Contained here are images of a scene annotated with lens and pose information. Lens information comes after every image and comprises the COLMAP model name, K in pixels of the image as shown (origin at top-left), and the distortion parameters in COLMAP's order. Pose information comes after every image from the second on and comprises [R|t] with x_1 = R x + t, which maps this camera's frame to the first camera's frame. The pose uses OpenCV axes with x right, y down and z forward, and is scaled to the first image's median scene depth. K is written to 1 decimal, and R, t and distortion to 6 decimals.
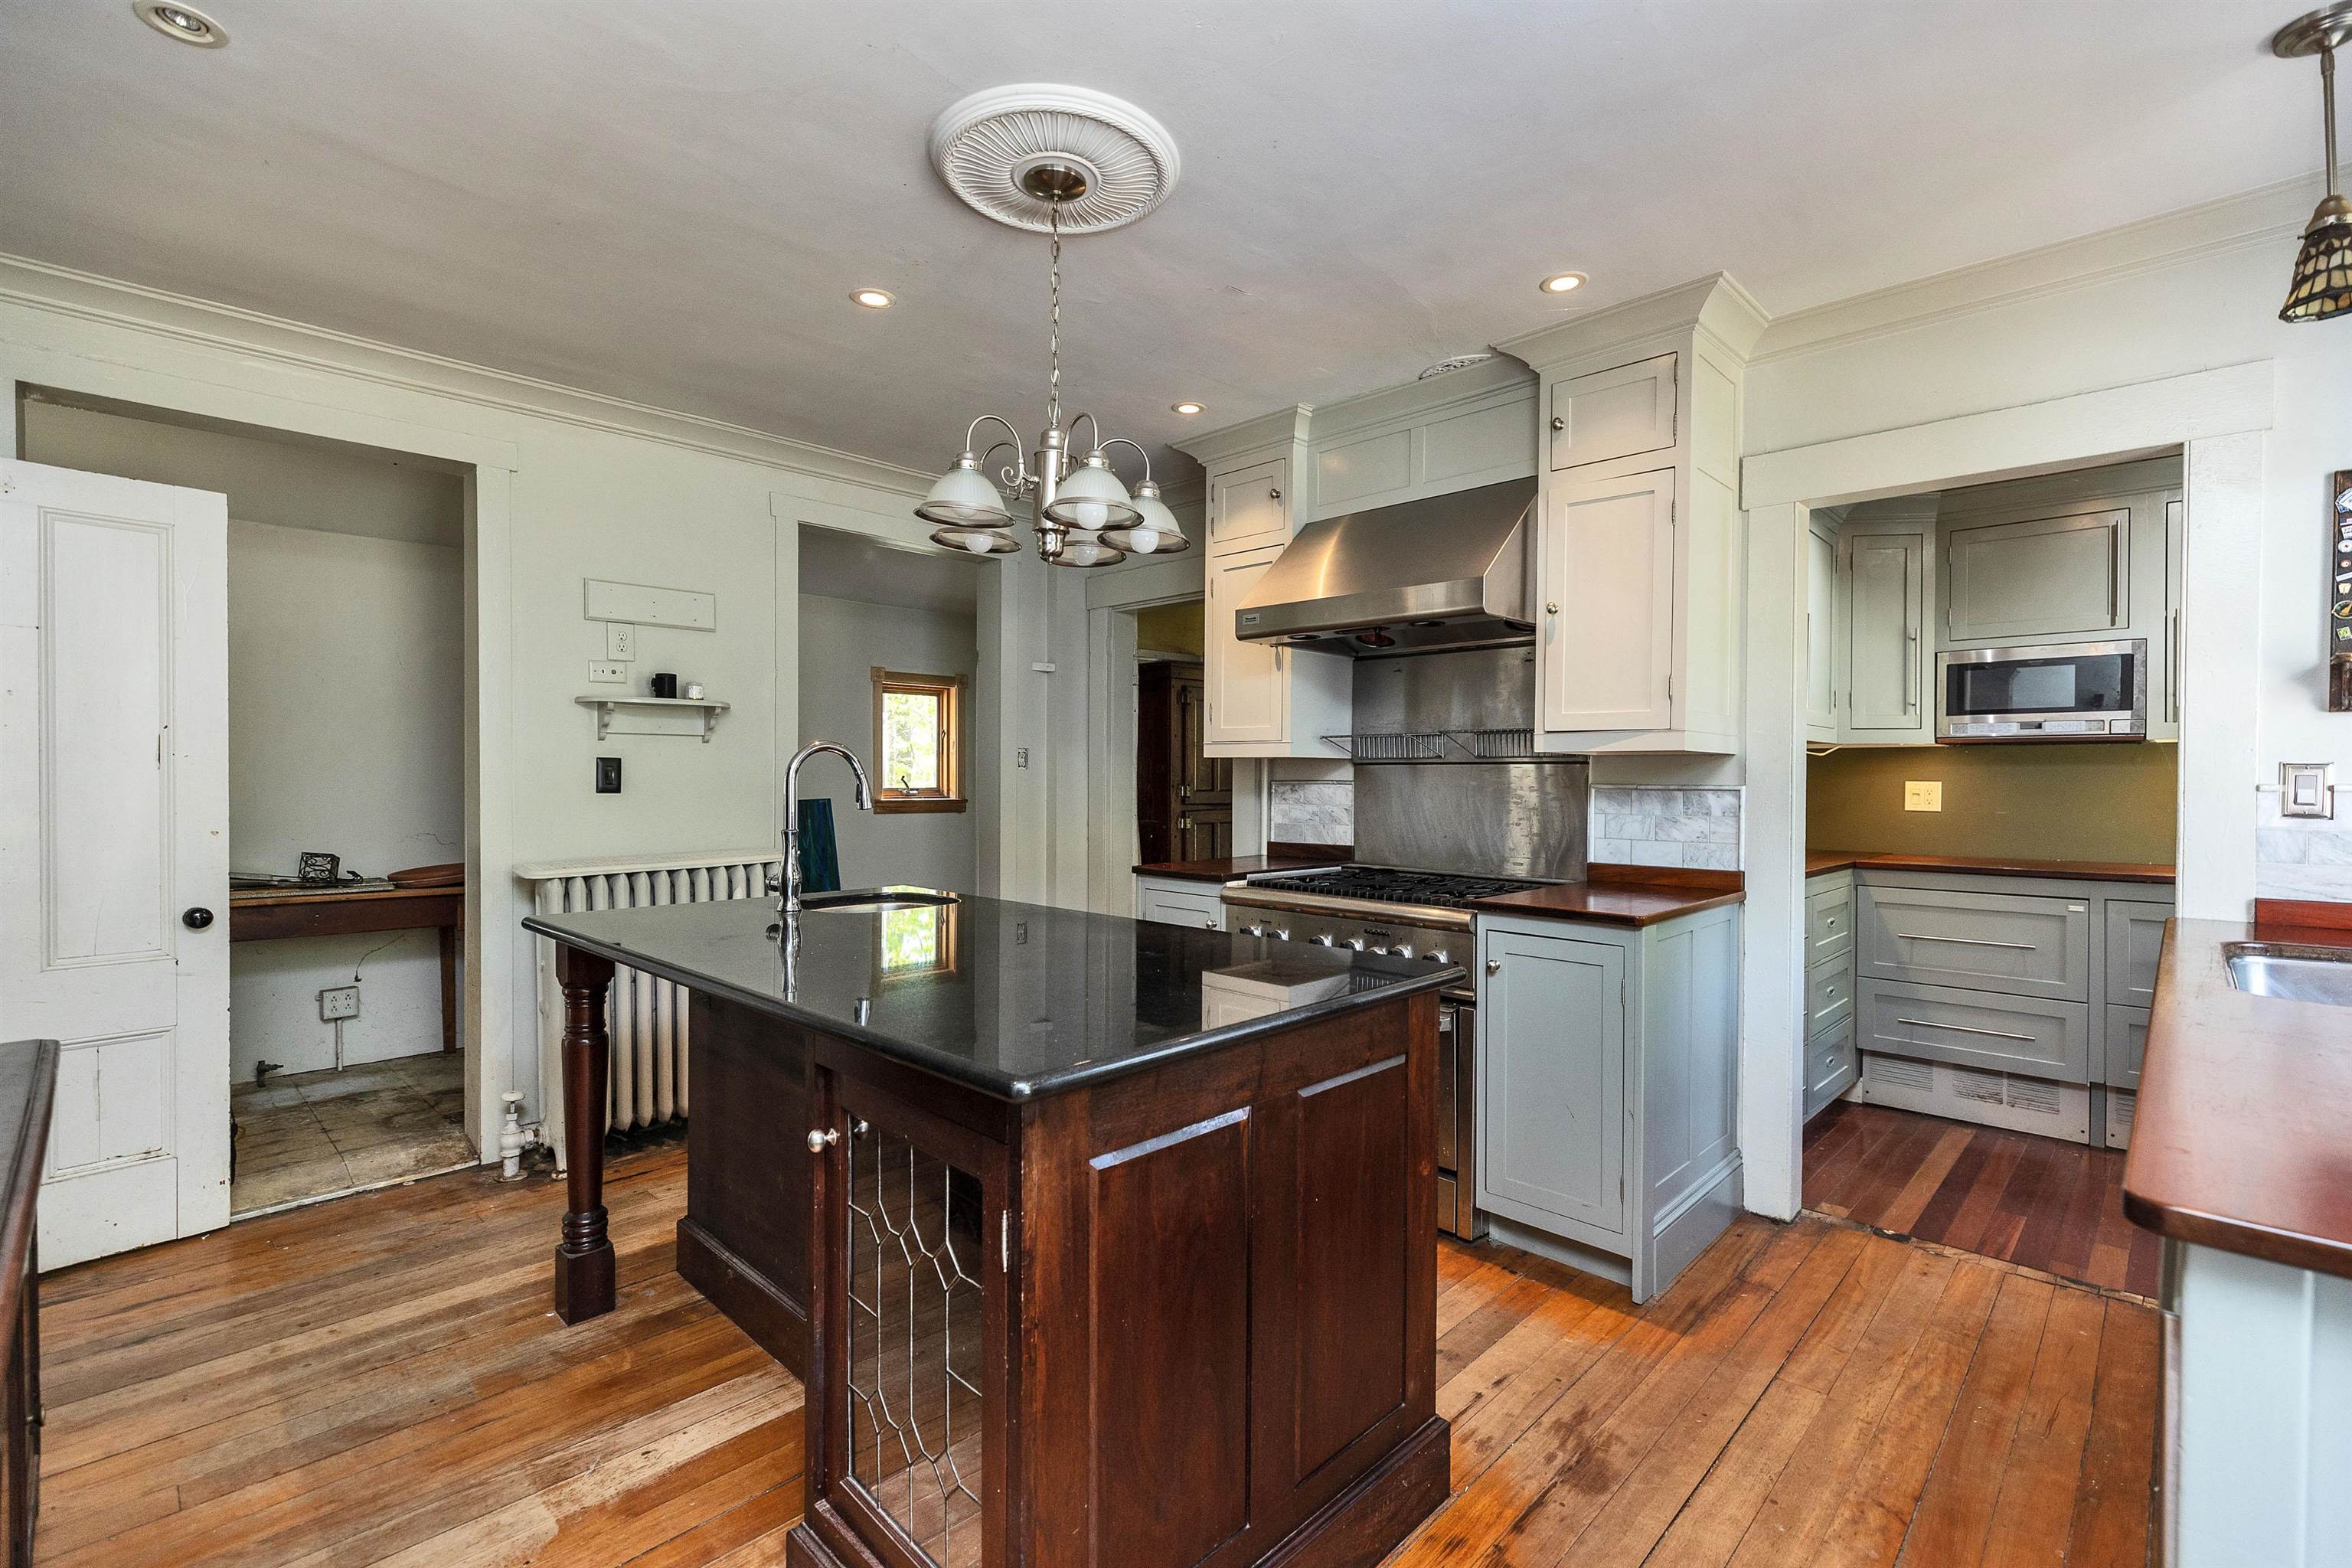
lens RADIAL K [[1044.6, 0, 1185.3], [0, 1044.6, 786.0], [0, 0, 1]] dist [0.001368, -0.000460]
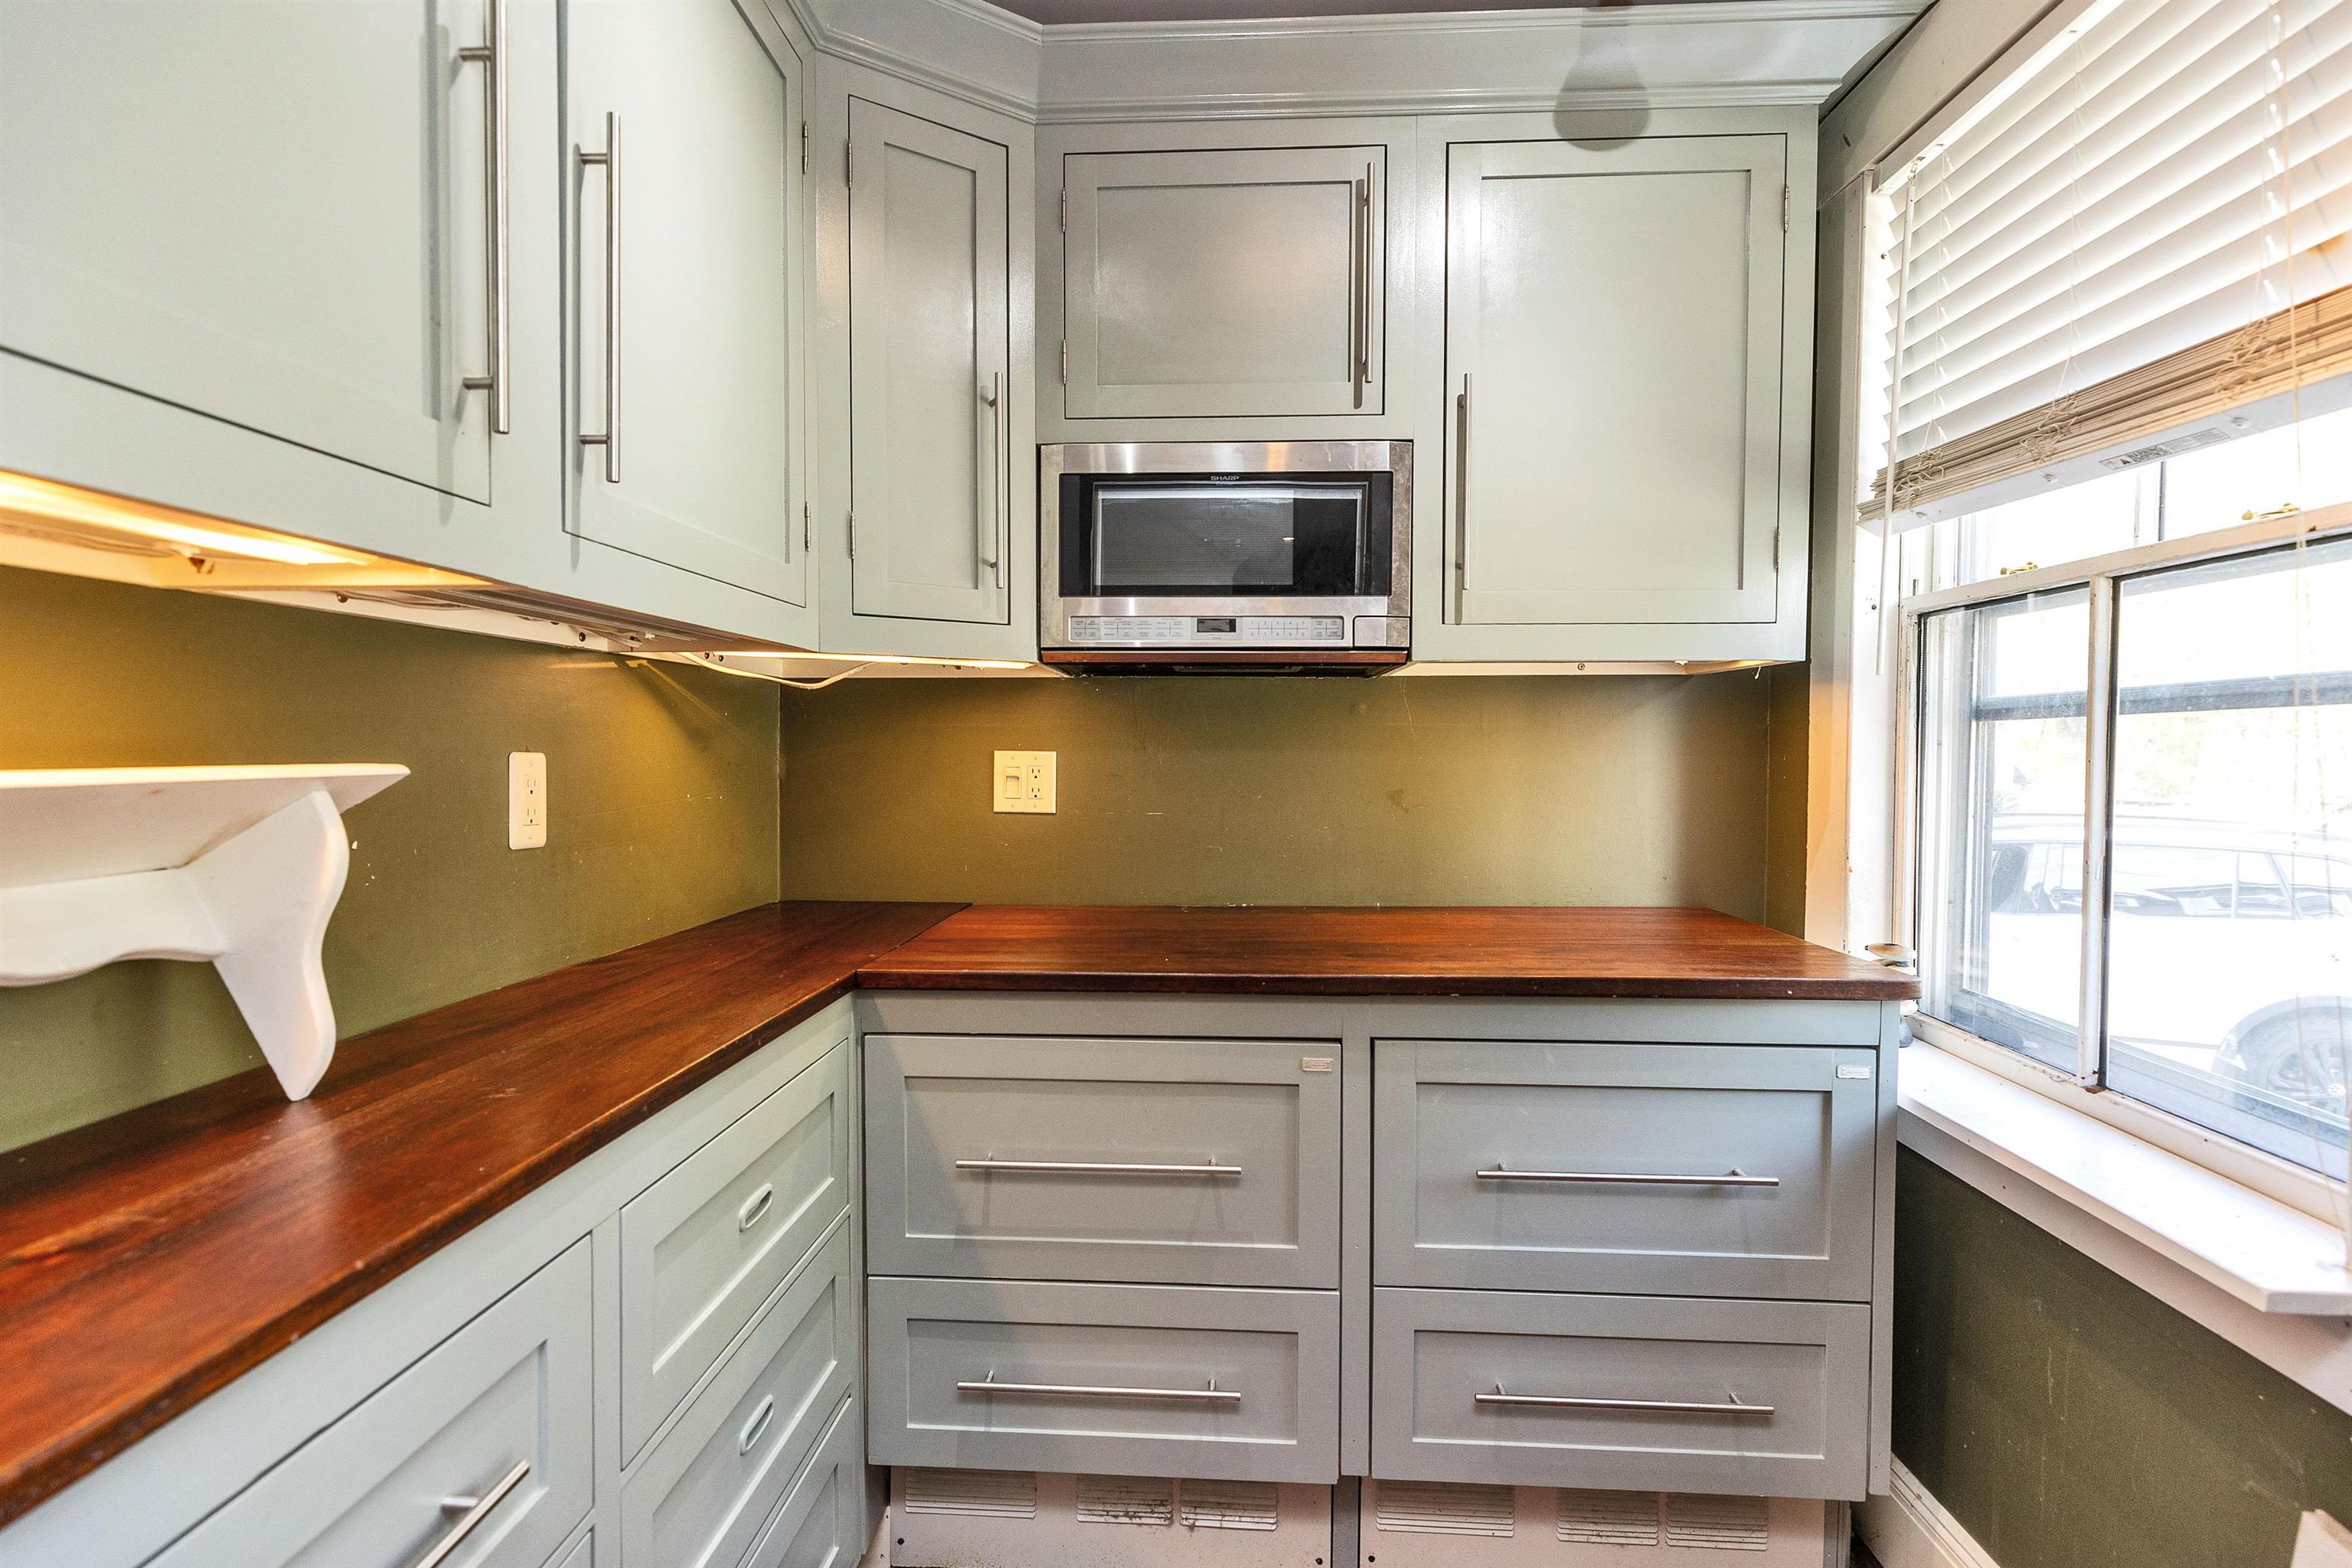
lens RADIAL K [[1068.5, 0, 1168.9], [0, 1068.5, 786.6], [0, 0, 1]] dist [0.004678, -0.000245]
pose [[0.755585, -0.026411, 0.654518, 0.498783], [0.004101, 0.999358, 0.035592, -0.006130], [-0.655038, -0.024209, 0.755208, 0.672765]]
